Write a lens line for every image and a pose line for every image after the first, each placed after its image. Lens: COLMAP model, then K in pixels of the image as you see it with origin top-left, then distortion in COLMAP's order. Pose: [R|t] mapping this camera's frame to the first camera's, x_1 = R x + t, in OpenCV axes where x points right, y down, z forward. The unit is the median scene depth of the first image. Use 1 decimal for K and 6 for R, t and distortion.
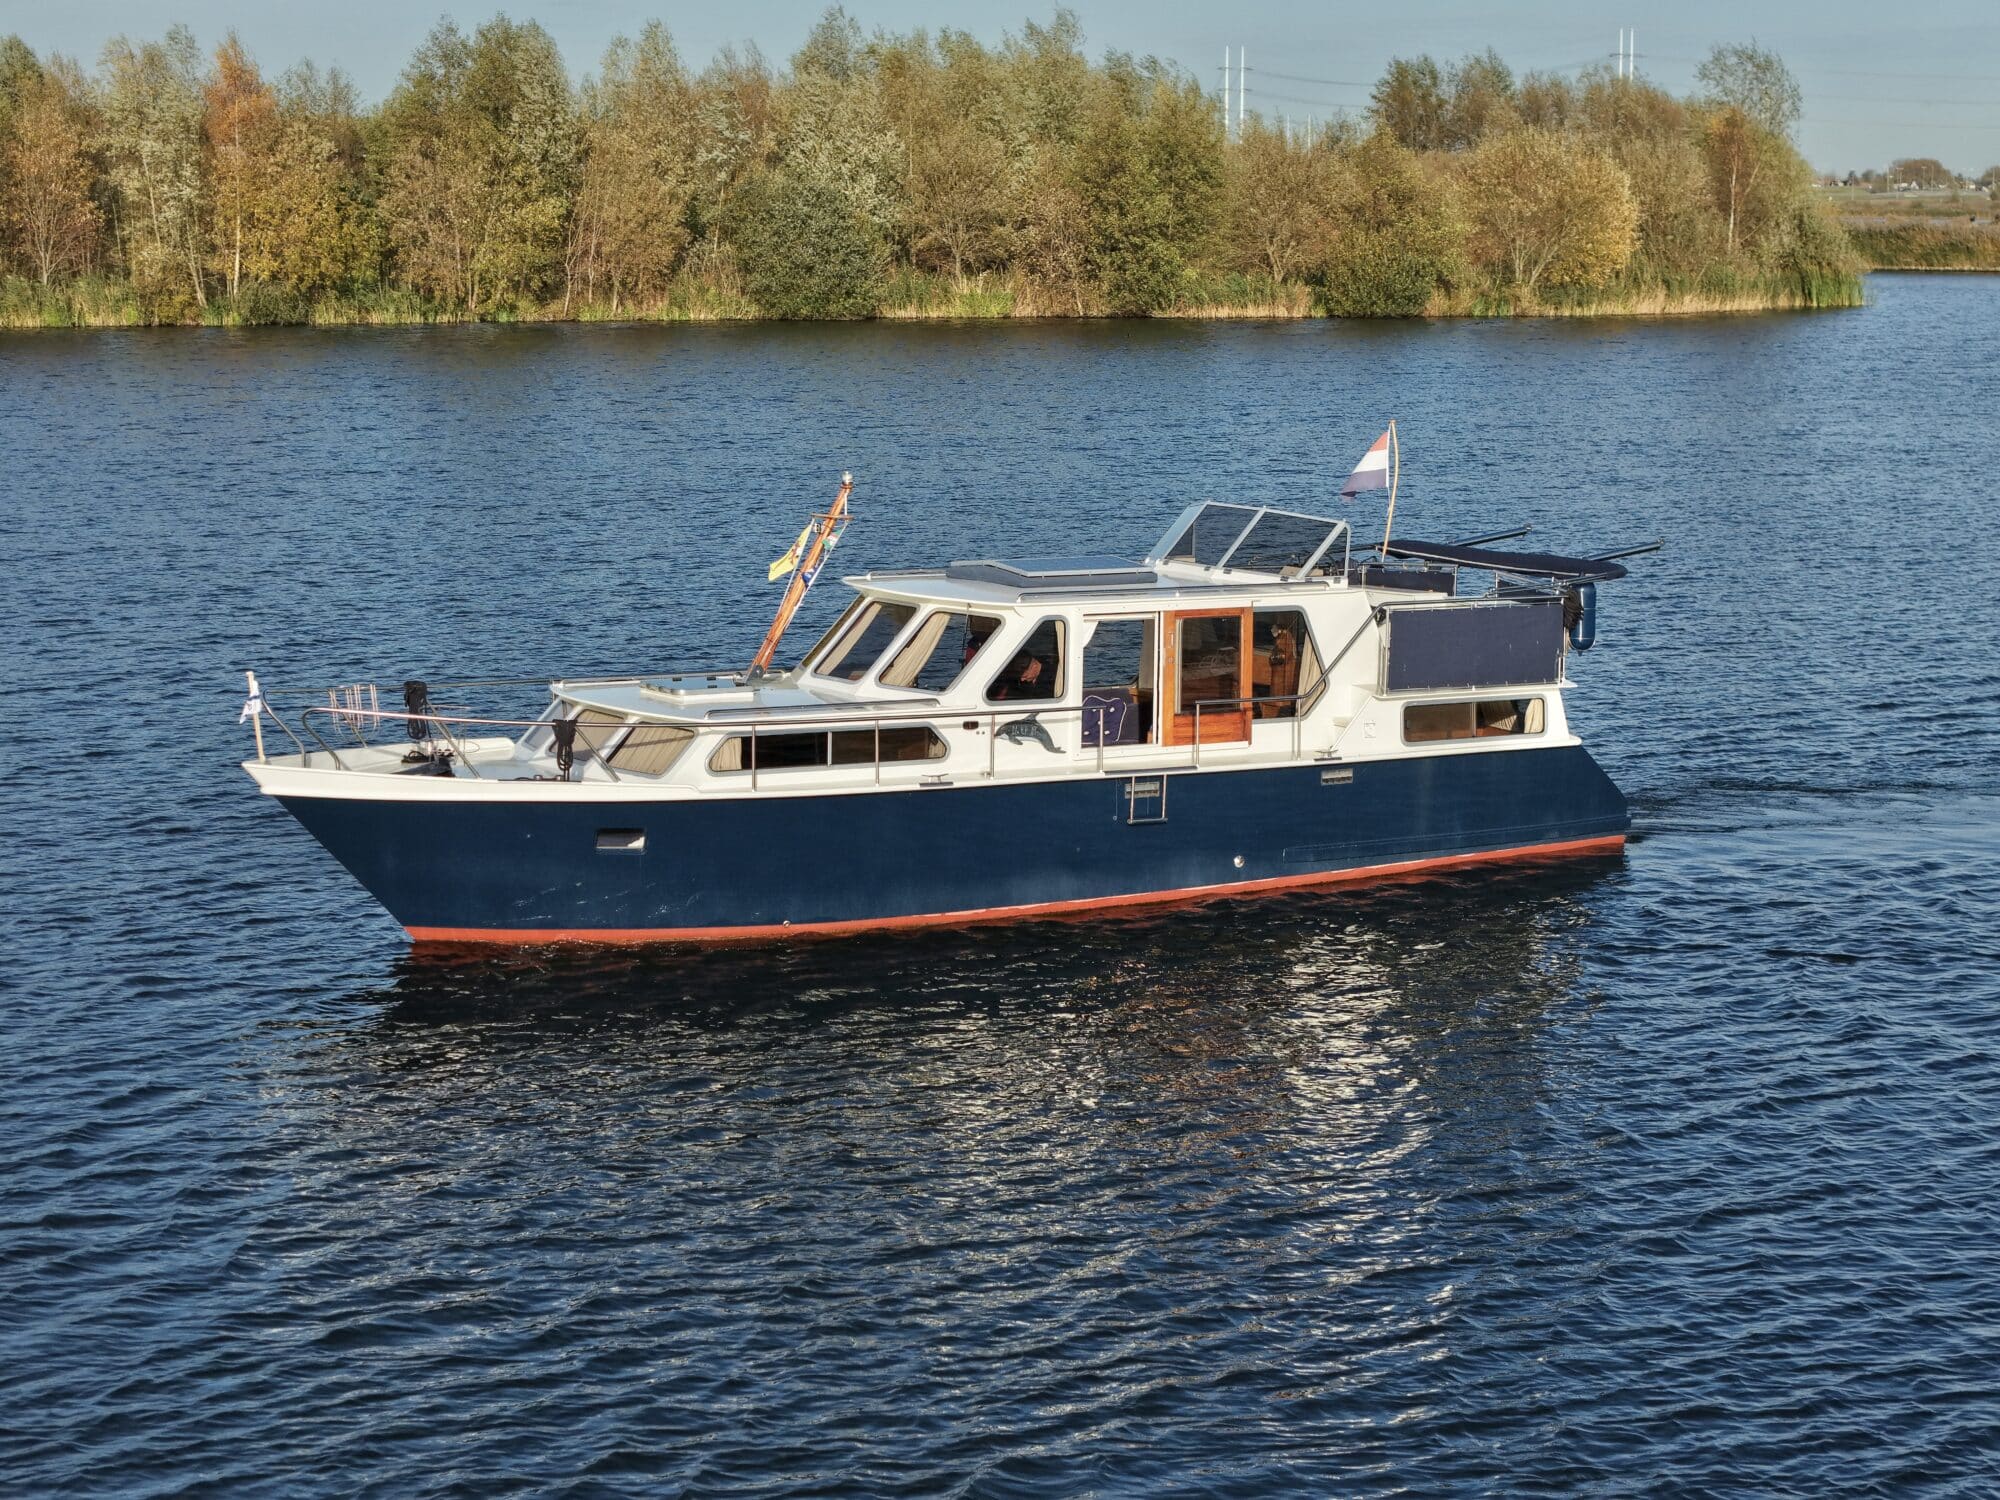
lens RADIAL K [[4134.9, 0, 1000.0], [0, 4134.9, 750.0], [0, 0, 1]] dist [-0.205523, -0.132138]
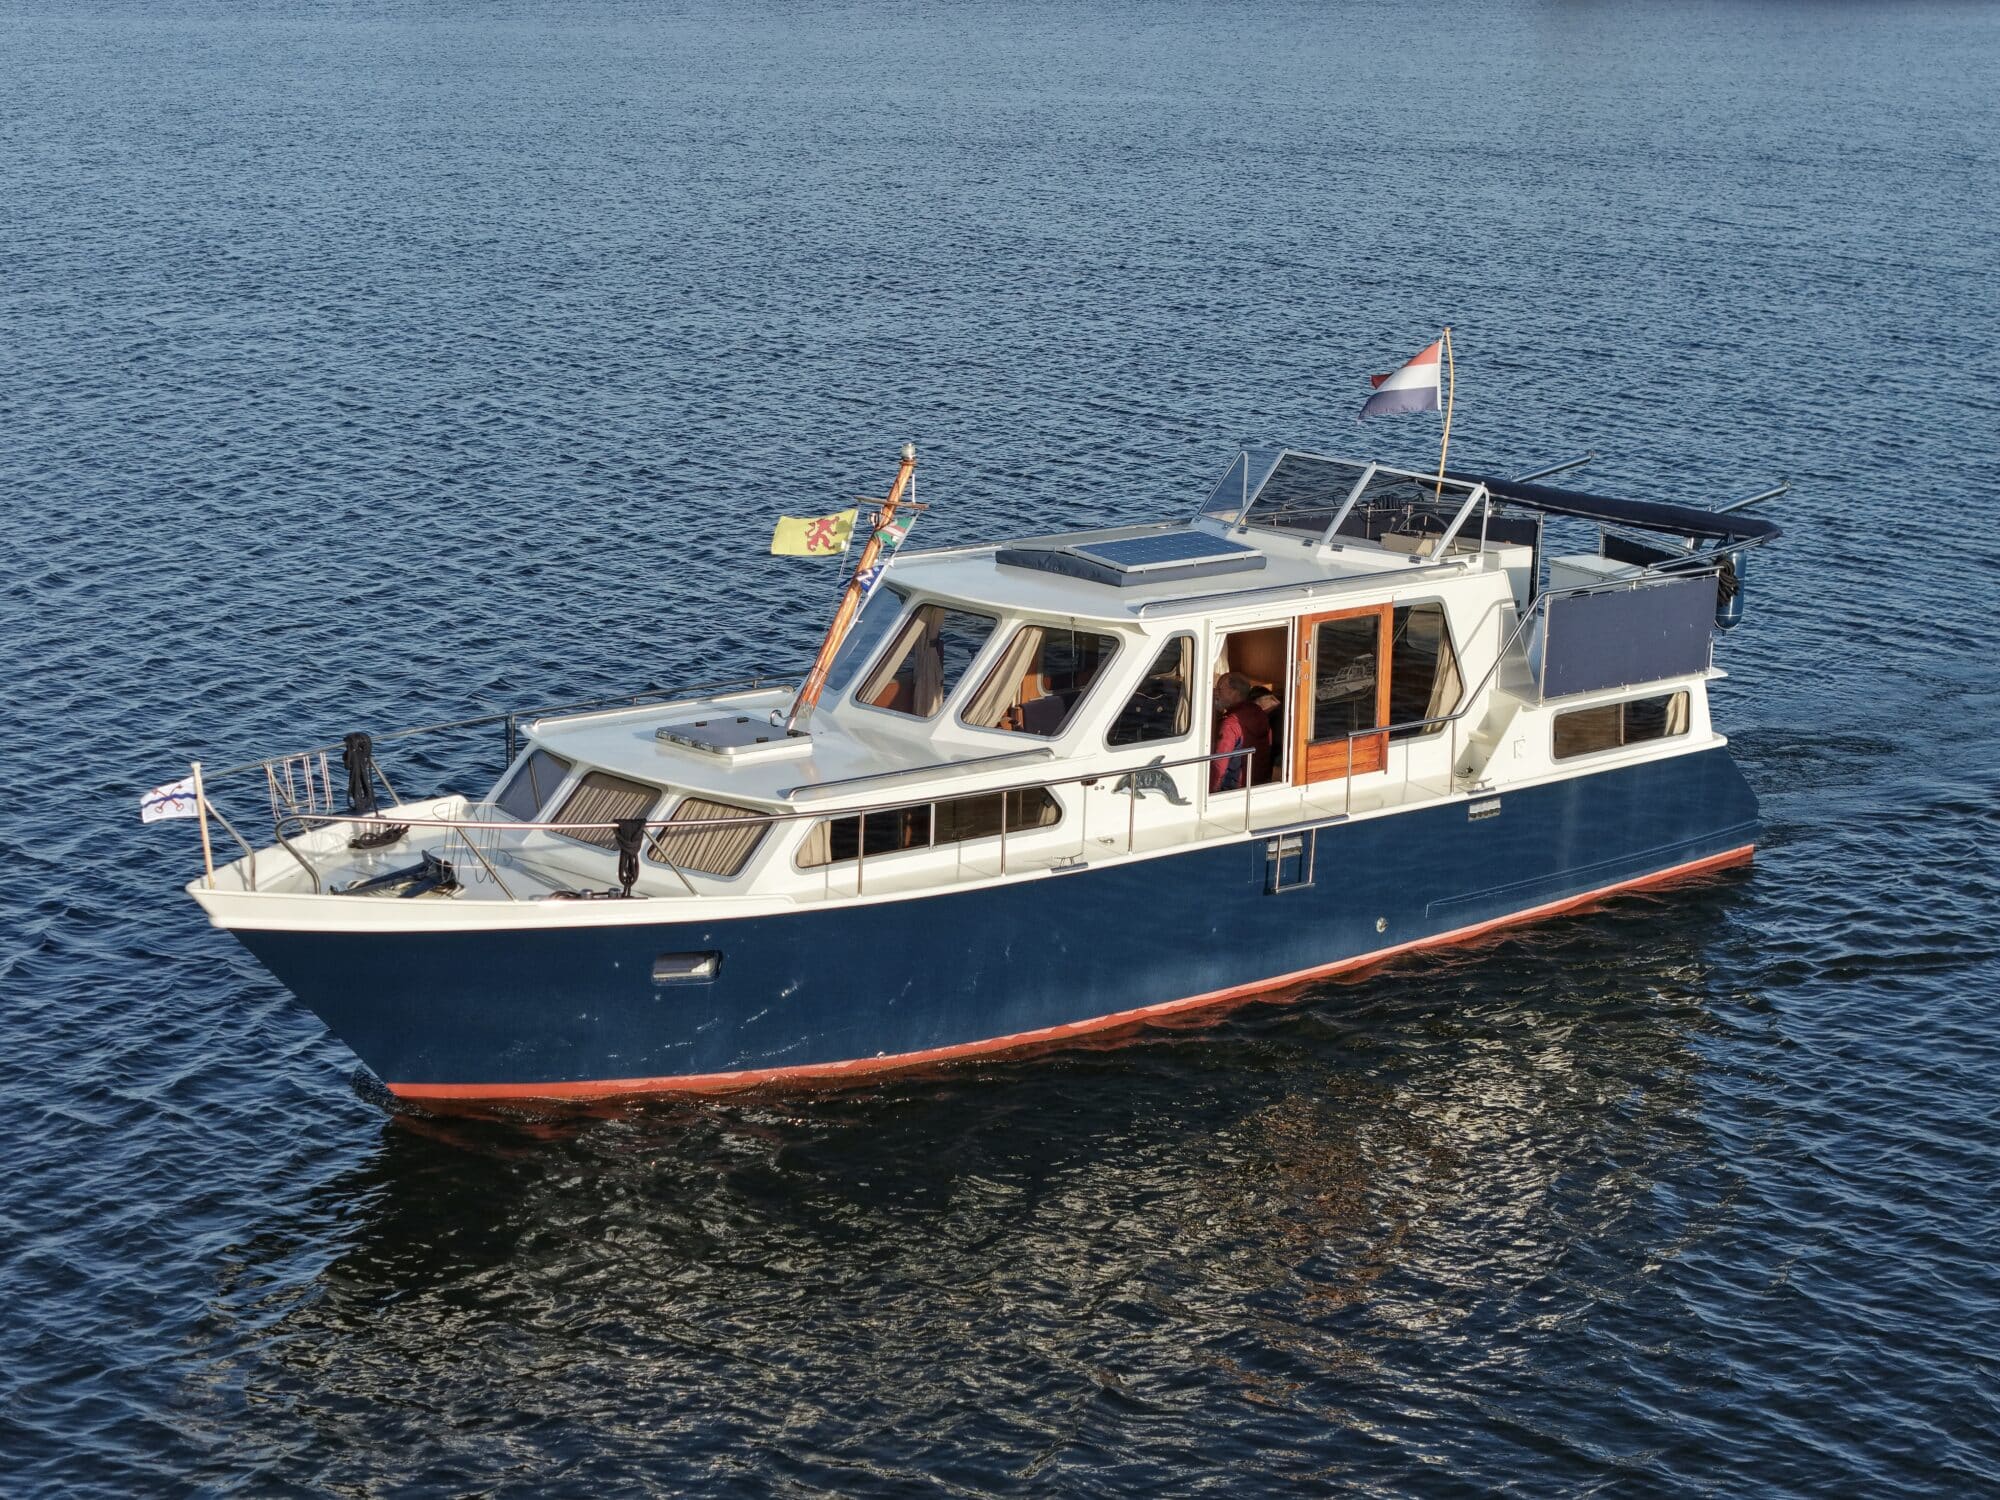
lens RADIAL K [[4134.9, 0, 1000.0], [0, 4134.9, 750.0], [0, 0, 1]] dist [-0.205523, -0.132138]
pose [[0.984667, -0.016907, 0.173625, -0.154447], [0.002101, 0.996370, 0.085103, -0.075747], [-0.174433, -0.083433, 0.981128, 0.239857]]
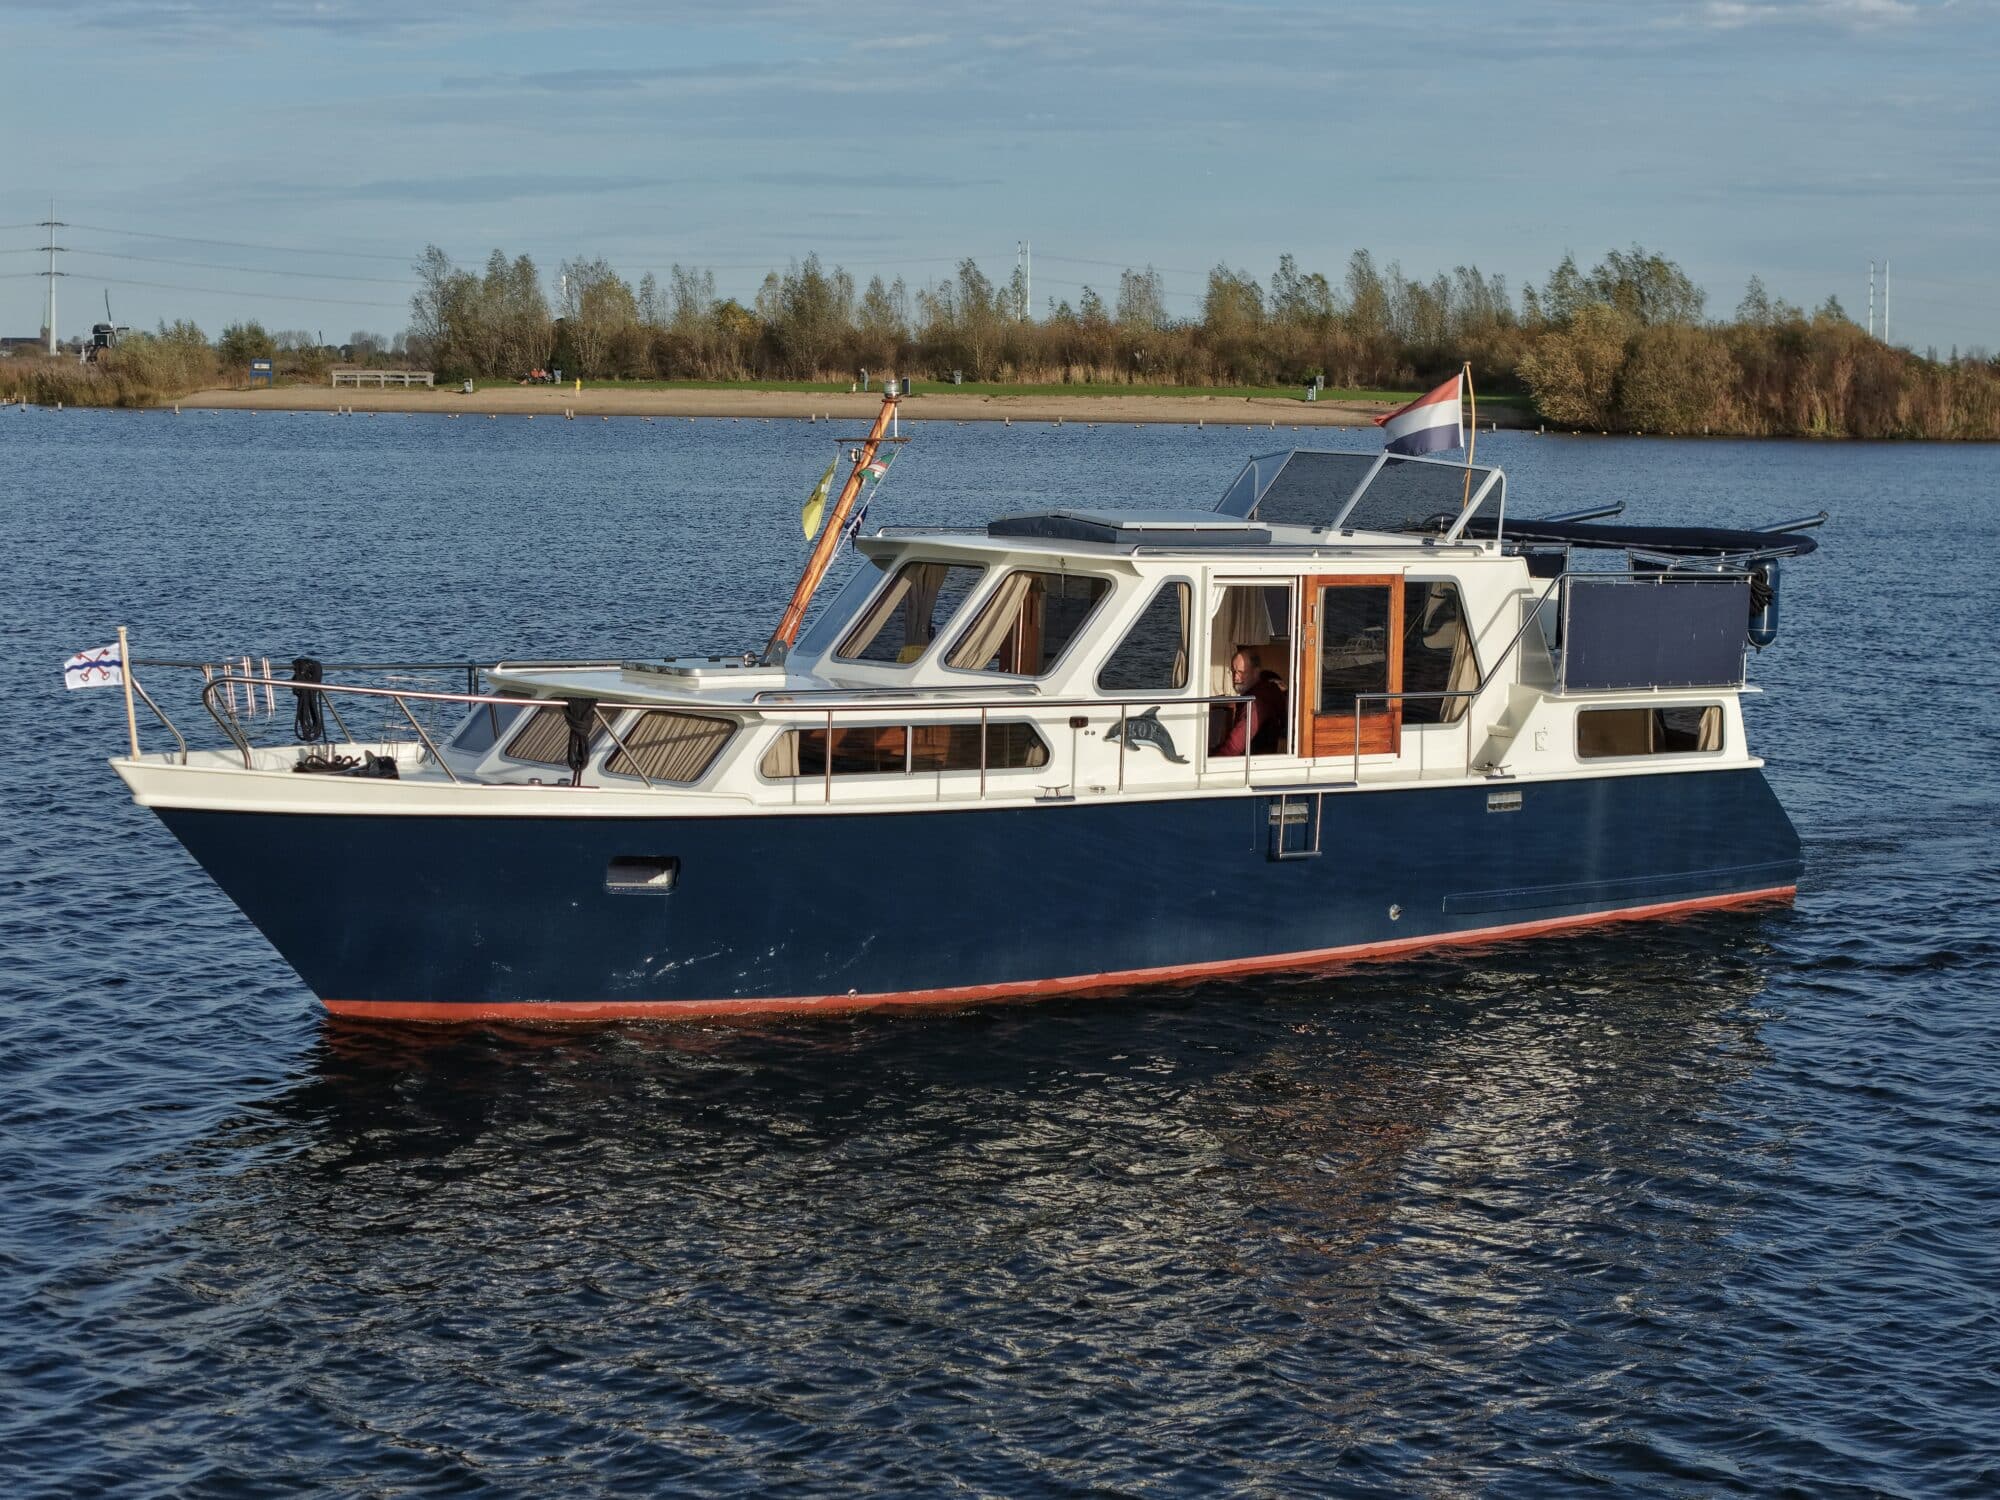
lens RADIAL K [[4134.9, 0, 1000.0], [0, 4134.9, 750.0], [0, 0, 1]] dist [-0.205523, -0.132138]
pose [[0.988203, 0.004288, 0.153090, -0.130298], [0.000571, 0.999498, -0.031680, 0.021725], [-0.153149, 0.031394, 0.987704, 0.273011]]
